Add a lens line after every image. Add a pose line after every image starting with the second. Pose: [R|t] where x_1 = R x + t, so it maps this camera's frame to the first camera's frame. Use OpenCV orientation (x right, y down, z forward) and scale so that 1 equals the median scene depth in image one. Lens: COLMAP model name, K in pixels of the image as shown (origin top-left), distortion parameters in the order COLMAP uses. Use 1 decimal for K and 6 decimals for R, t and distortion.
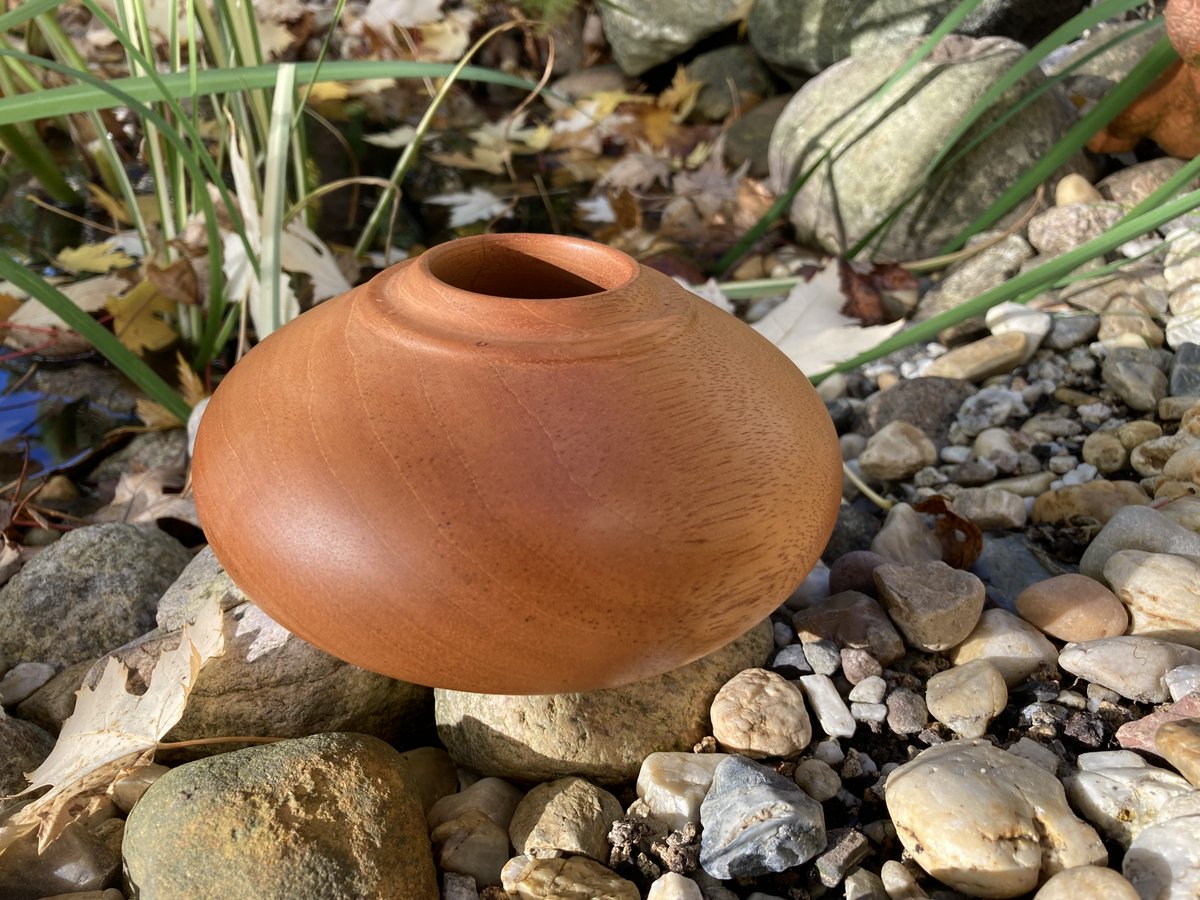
lens RADIAL K [[1000.2, 0, 606.8], [0, 1000.2, 435.2], [0, 0, 1]] dist [-0.040379, 0.096519]
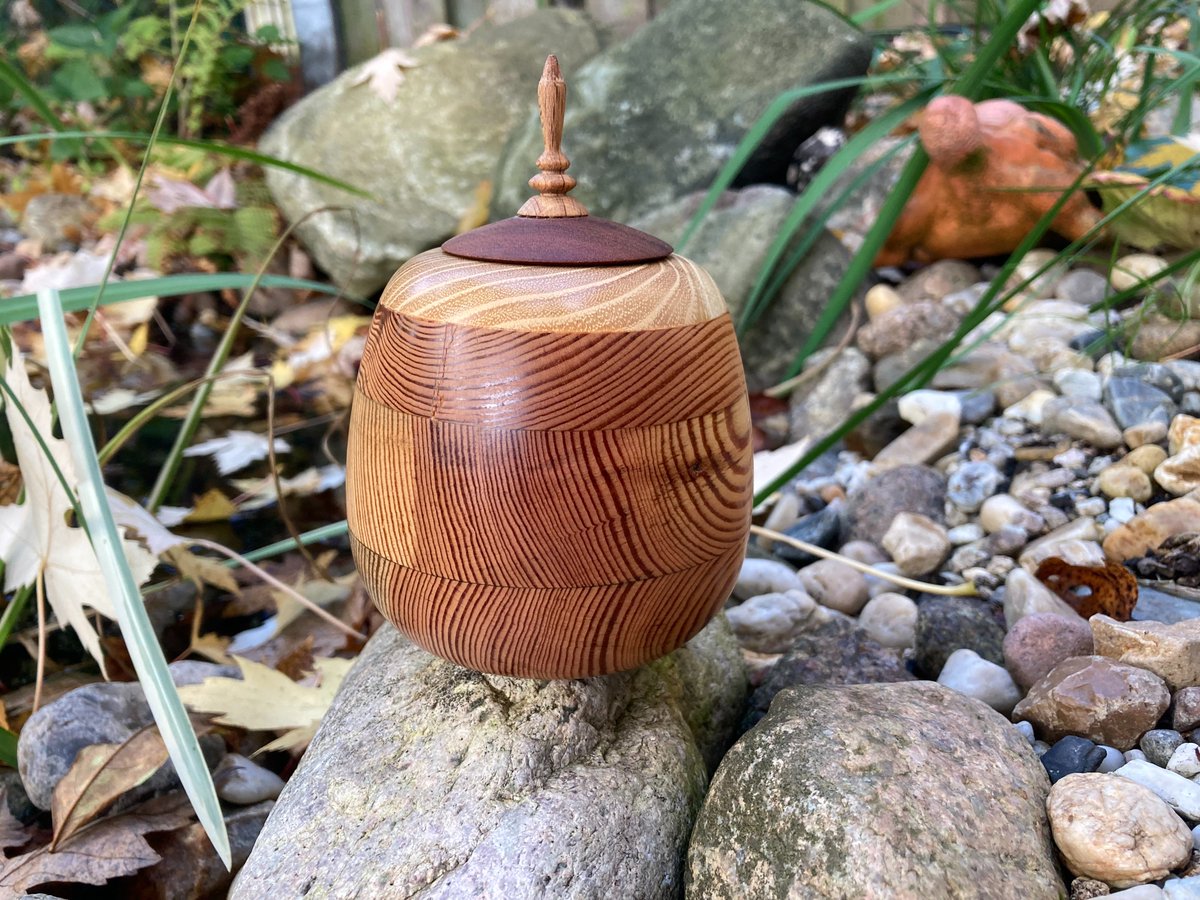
lens RADIAL K [[1002.9, 0, 606.9], [0, 1002.9, 450.0], [0, 0, 1]] dist [-0.015619, 0.018381]
pose [[0.924490, -0.192844, 0.328830, -0.238810], [0.261005, 0.948914, -0.177311, 0.021698], [-0.277838, 0.249748, 0.927595, 0.183213]]
